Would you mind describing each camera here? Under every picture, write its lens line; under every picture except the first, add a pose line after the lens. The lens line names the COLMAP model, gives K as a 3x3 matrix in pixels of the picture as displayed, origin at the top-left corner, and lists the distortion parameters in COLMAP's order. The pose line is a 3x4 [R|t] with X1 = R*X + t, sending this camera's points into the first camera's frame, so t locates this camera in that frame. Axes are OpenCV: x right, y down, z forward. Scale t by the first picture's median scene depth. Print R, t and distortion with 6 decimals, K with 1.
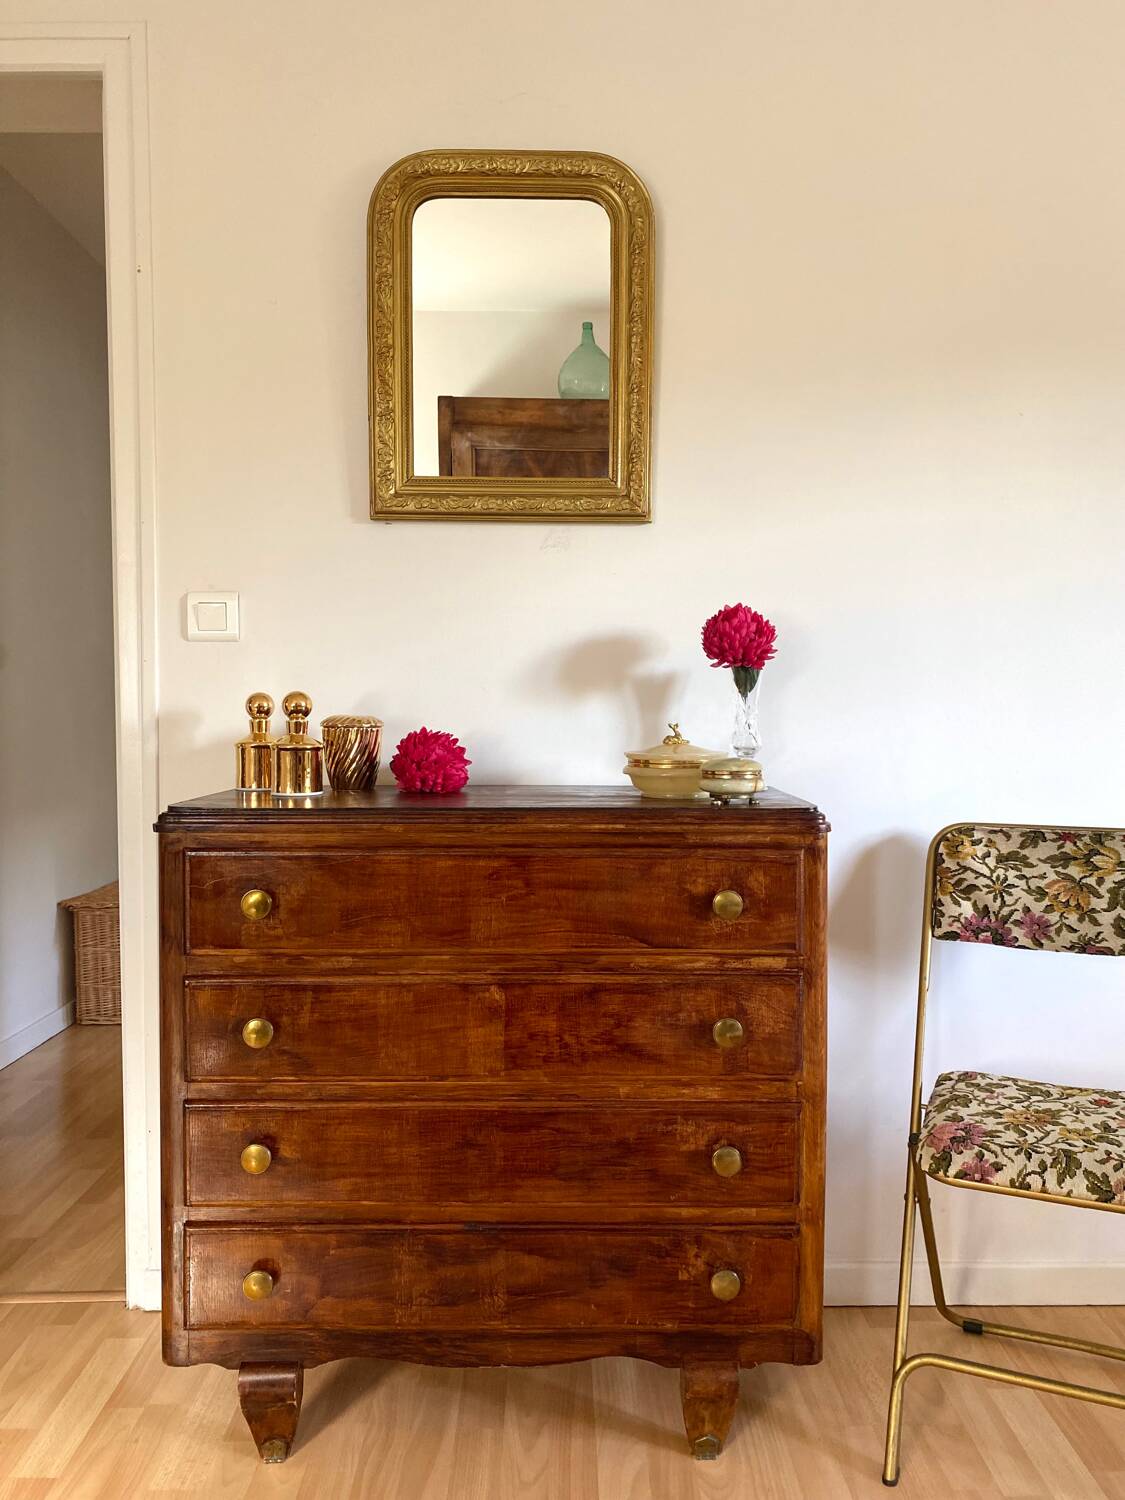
lens RADIAL K [[1133.6, 0, 572.2], [0, 1133.6, 740.3], [0, 0, 1]] dist [0.070017, -0.098875]
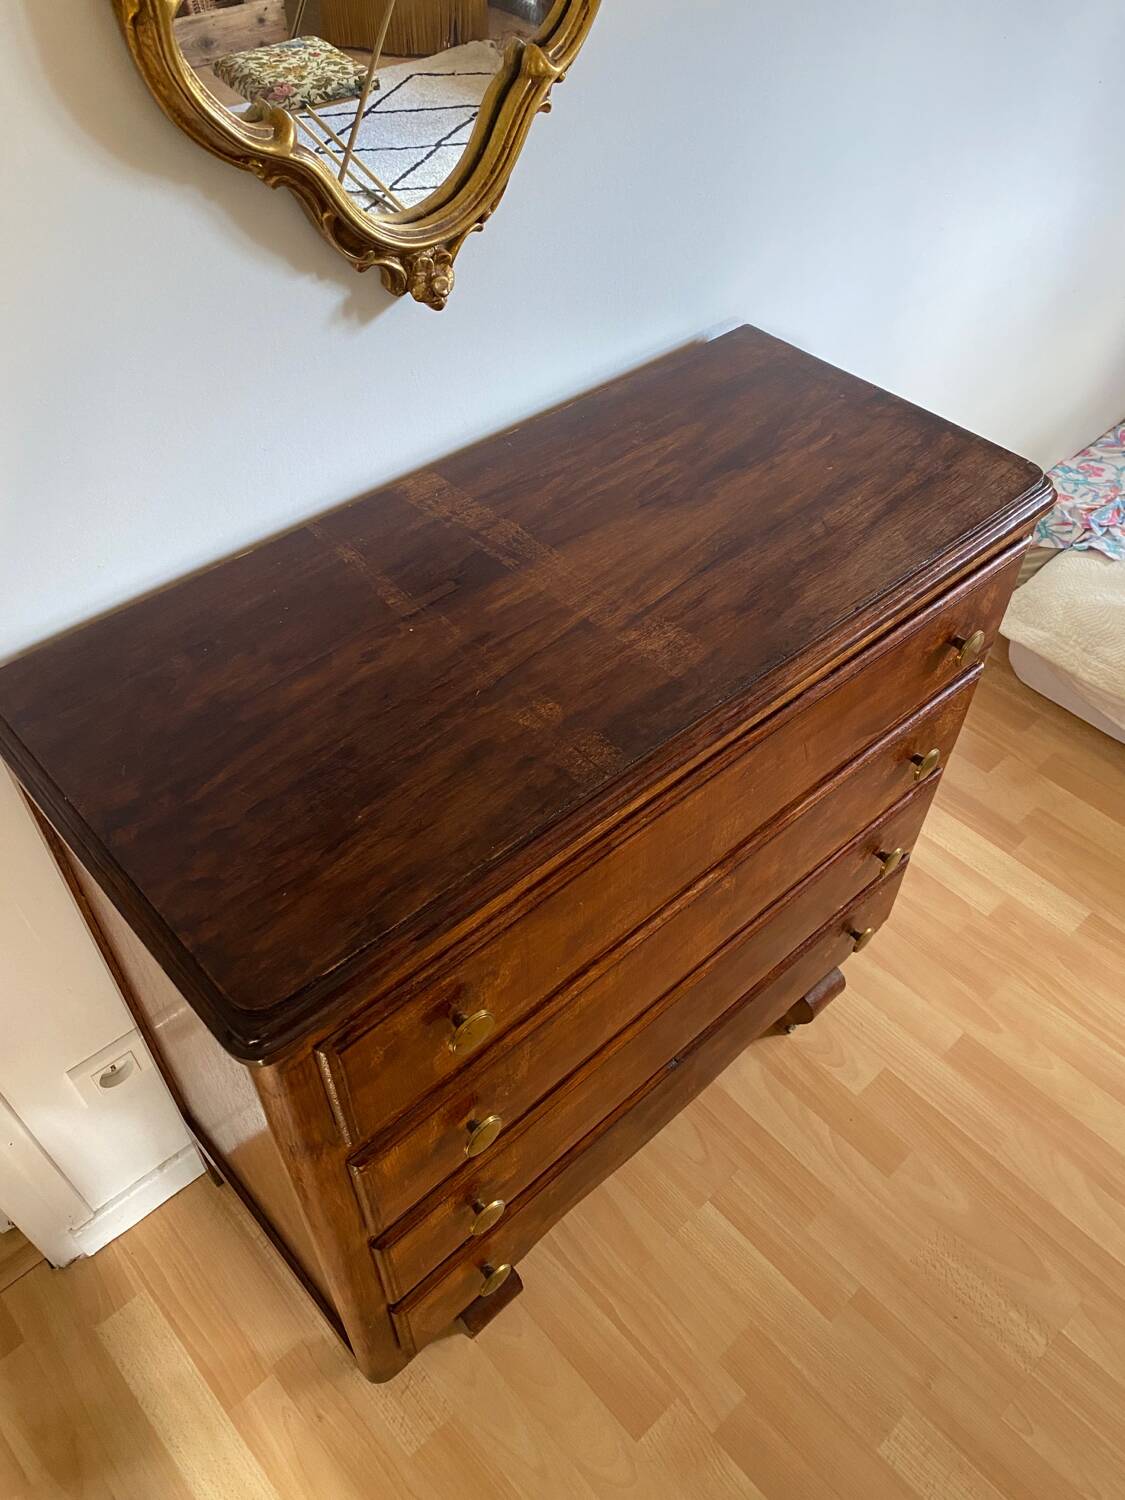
lens RADIAL K [[1133.6, 0, 576.7], [0, 1133.6, 735.8], [0, 0, 1]] dist [0.070017, -0.098875]
pose [[0.742040, -0.478441, 0.469544, -0.419091], [0.007367, 0.706218, 0.707956, -0.335699], [-0.670316, -0.521872, 0.527567, 0.738262]]
